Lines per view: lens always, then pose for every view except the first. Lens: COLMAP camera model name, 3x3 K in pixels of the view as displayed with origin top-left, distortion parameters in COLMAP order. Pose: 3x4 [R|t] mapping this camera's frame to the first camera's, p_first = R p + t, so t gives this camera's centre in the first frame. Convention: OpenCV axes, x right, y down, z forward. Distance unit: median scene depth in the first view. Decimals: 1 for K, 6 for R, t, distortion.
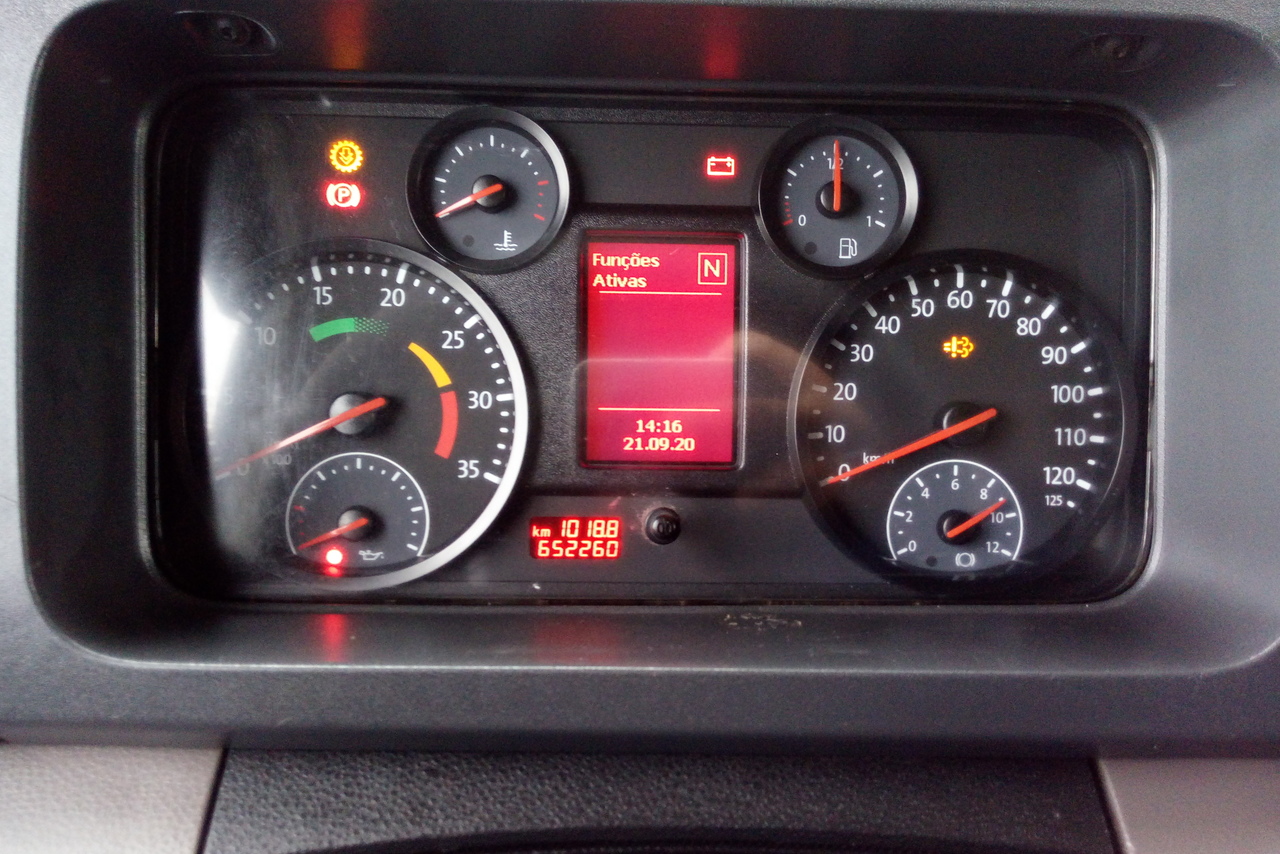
lens RADIAL K [[1056.5, 0, 642.6], [0, 1056.5, 443.7], [0, 0, 1]] dist [0.123261, -0.222398]
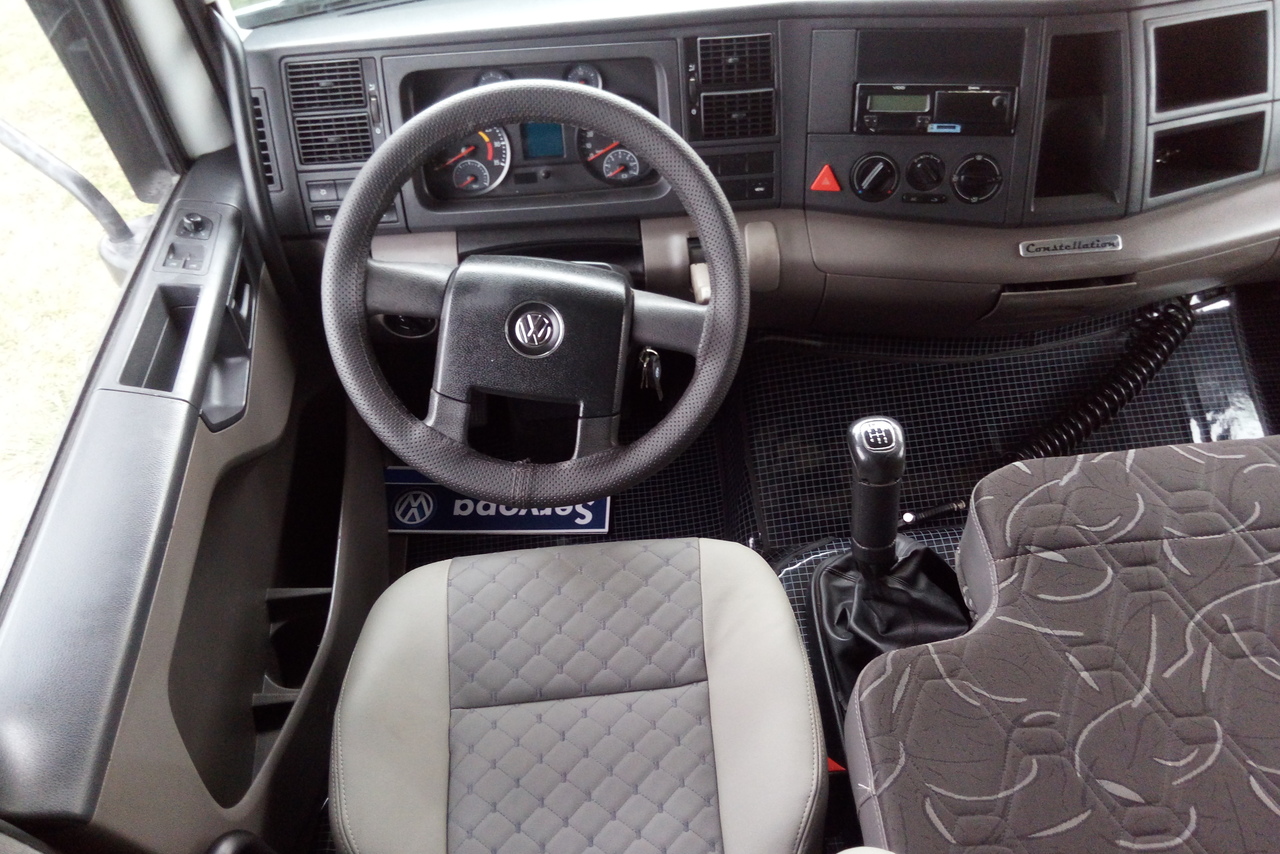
lens RADIAL K [[1056.5, 0, 642.6], [0, 1056.5, 443.7], [0, 0, 1]] dist [0.123261, -0.222398]
pose [[0.996867, -0.078183, -0.011969, 0.345370], [0.077061, 0.925986, 0.369611, -0.433477], [-0.017814, -0.369375, 0.929110, -3.100049]]
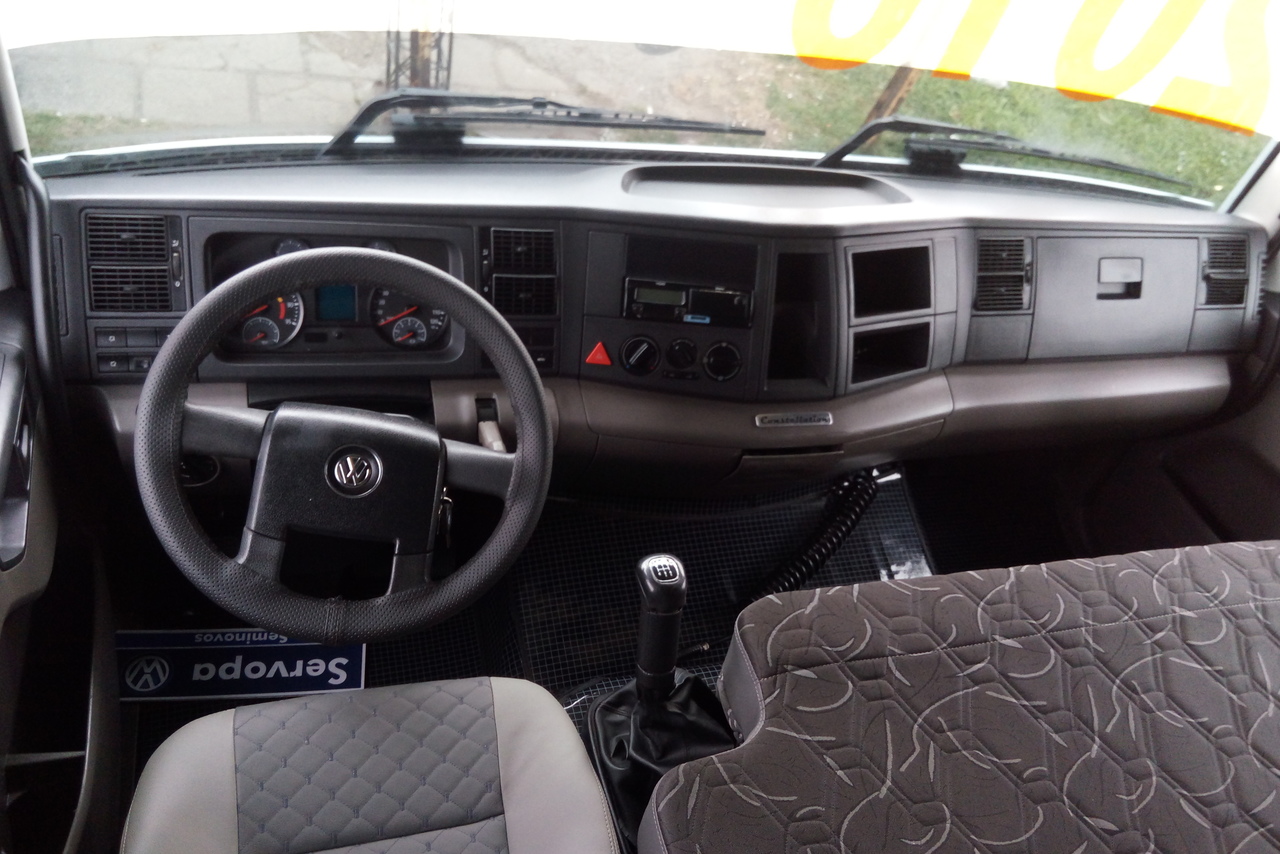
lens RADIAL K [[1056.5, 0, 642.6], [0, 1056.5, 443.7], [0, 0, 1]] dist [0.123261, -0.222398]
pose [[0.955081, -0.047920, 0.292446, -0.085949], [-0.016039, 0.977035, 0.212476, -0.420314], [-0.295911, -0.207622, 0.932378, -3.414092]]
